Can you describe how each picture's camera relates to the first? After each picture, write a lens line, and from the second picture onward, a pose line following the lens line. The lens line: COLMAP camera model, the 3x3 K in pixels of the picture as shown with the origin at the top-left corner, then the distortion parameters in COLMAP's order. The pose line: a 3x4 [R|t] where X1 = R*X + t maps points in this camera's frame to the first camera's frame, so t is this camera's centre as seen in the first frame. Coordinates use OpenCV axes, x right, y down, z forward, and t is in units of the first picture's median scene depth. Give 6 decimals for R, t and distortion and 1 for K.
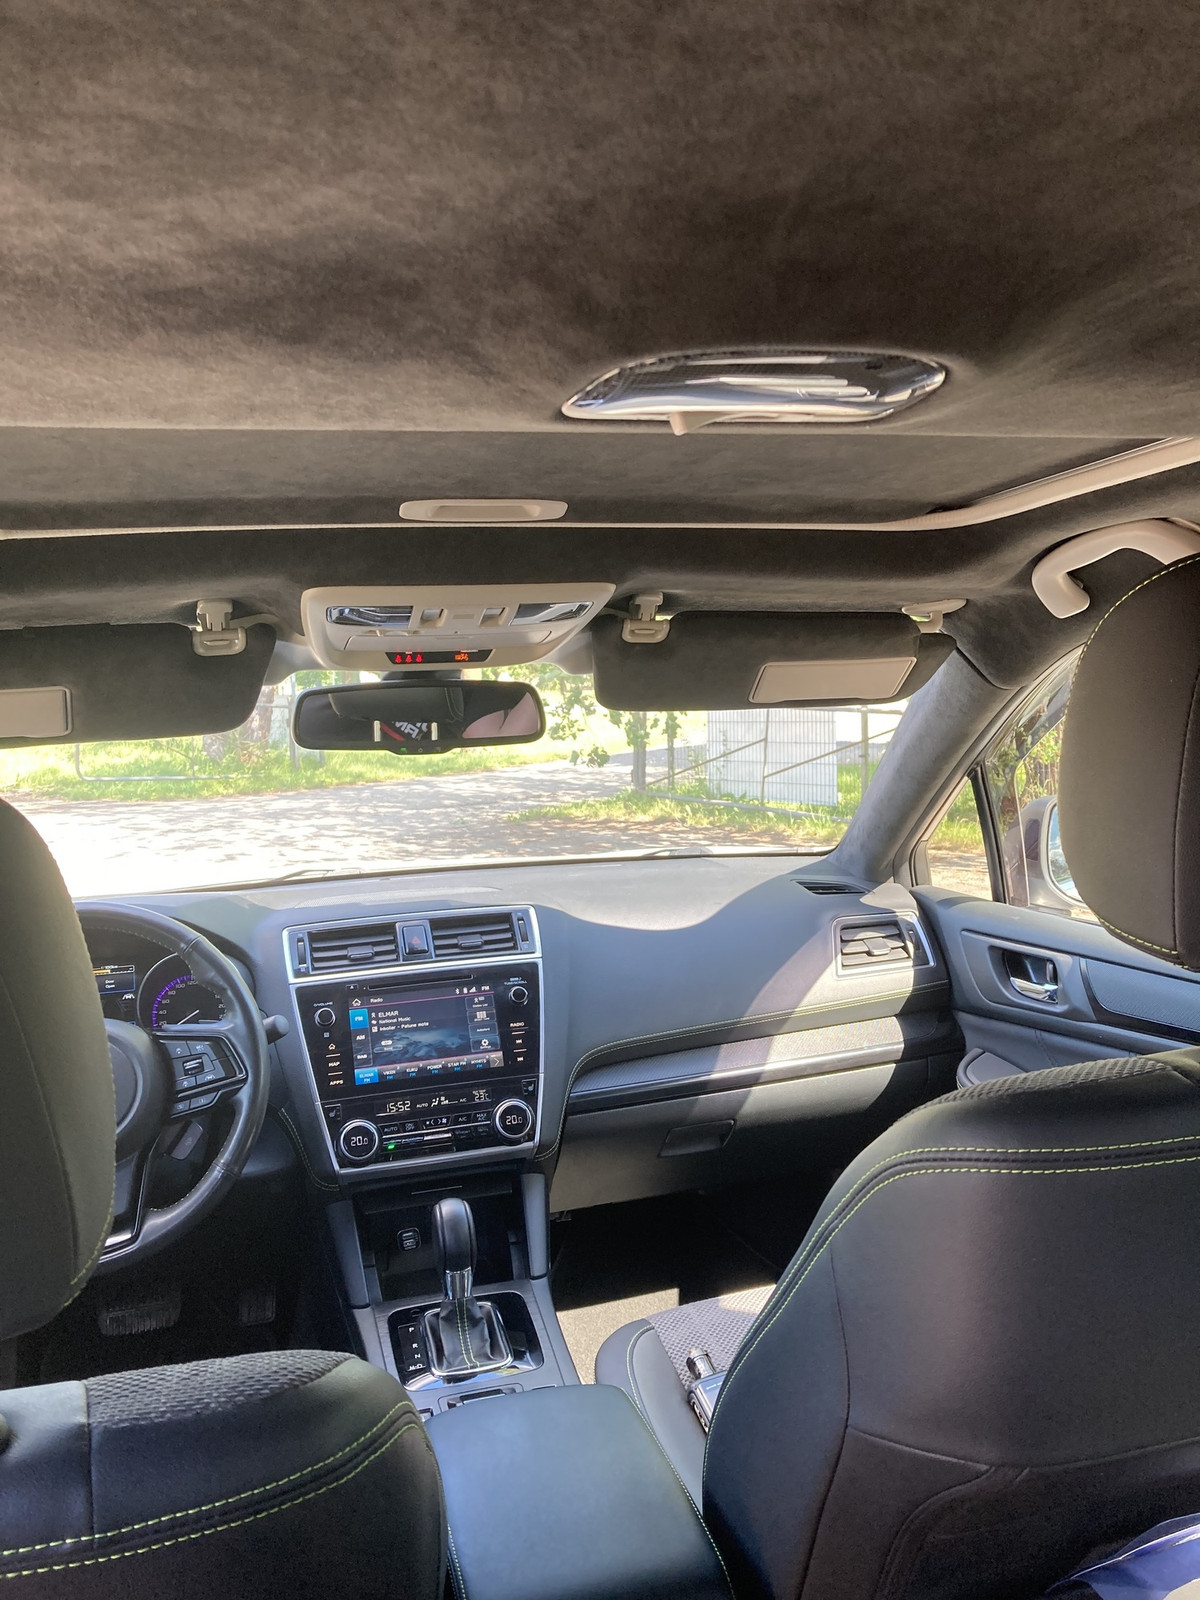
lens RADIAL K [[1297.4, 0, 607.9], [0, 1297.4, 793.7], [0, 0, 1]] dist [0.062939, -0.068790]
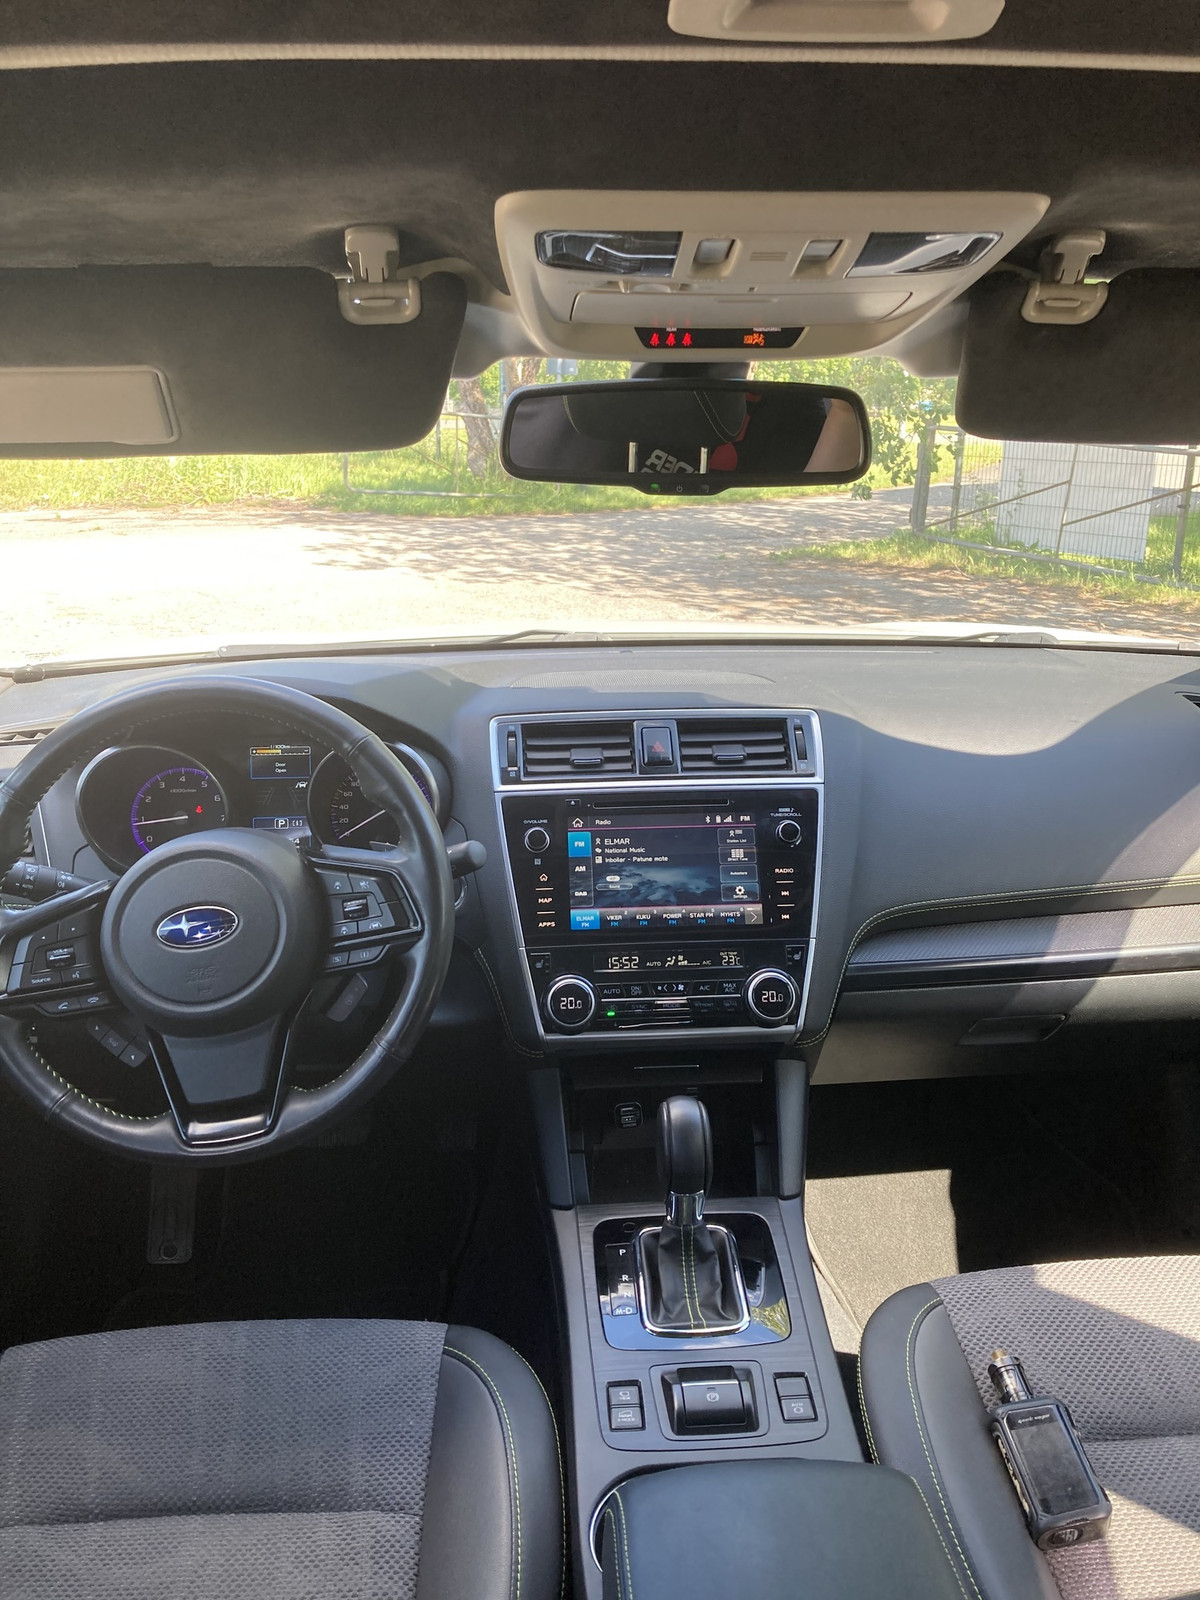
lens RADIAL K [[1297.4, 0, 607.2], [0, 1297.4, 808.9], [0, 0, 1]] dist [0.062939, -0.068790]
pose [[0.978777, 0.093738, -0.182233, -0.039348], [-0.052815, 0.974598, 0.217646, -0.015734], [0.198006, -0.203403, 0.958865, 0.286997]]
